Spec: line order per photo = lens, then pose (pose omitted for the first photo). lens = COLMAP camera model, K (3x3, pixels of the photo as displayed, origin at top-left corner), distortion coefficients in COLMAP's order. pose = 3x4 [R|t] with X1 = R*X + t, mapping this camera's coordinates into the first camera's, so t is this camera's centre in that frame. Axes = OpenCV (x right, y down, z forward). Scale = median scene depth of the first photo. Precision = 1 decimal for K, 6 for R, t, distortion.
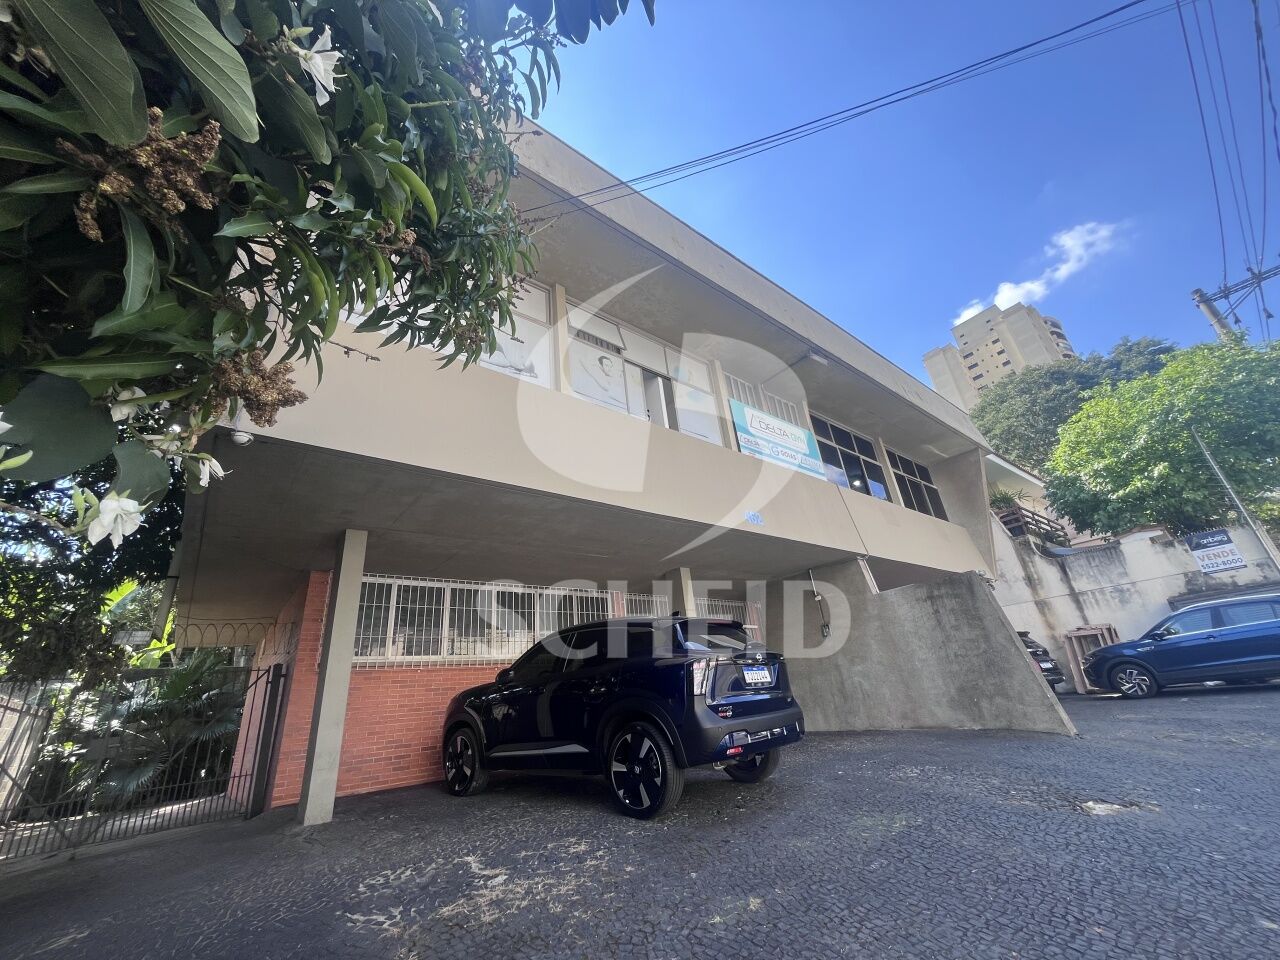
lens RADIAL K [[517.9, 0, 636.5], [0, 517.9, 478.0], [0, 0, 1]] dist [-0.002376, -0.000332]
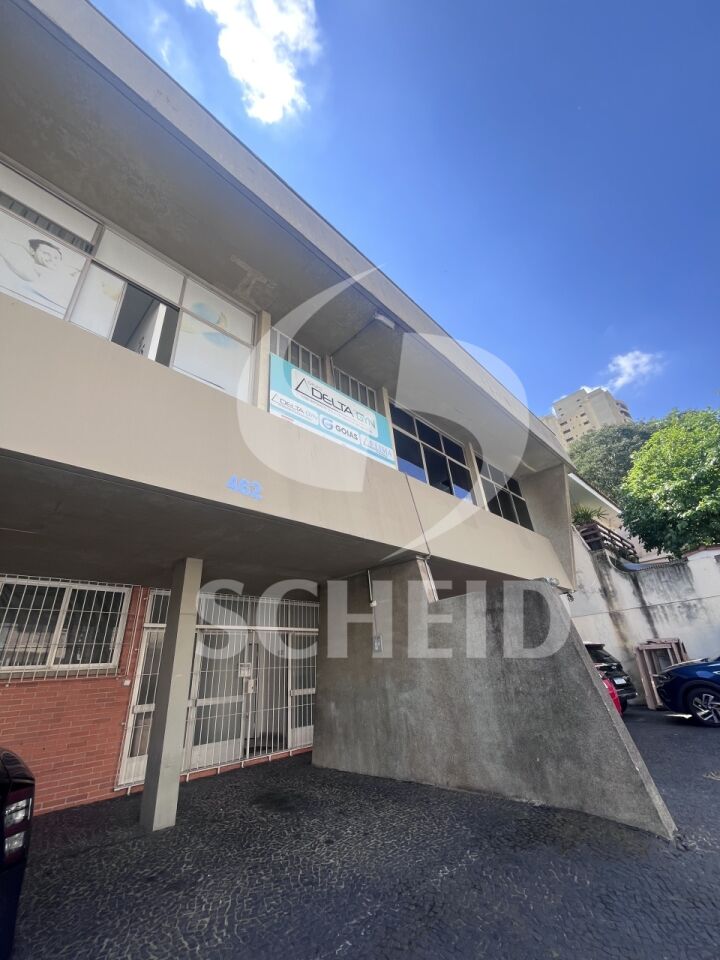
lens RADIAL K [[388.4, 0, 358.9], [0, 388.4, 479.7], [0, 0, 1]] dist [-0.002376, -0.000332]
pose [[0.993999, 0.067654, 0.085954, 0.197054], [-0.062795, 0.996338, -0.058022, 0.051650], [-0.089565, 0.052276, 0.994608, 0.273488]]
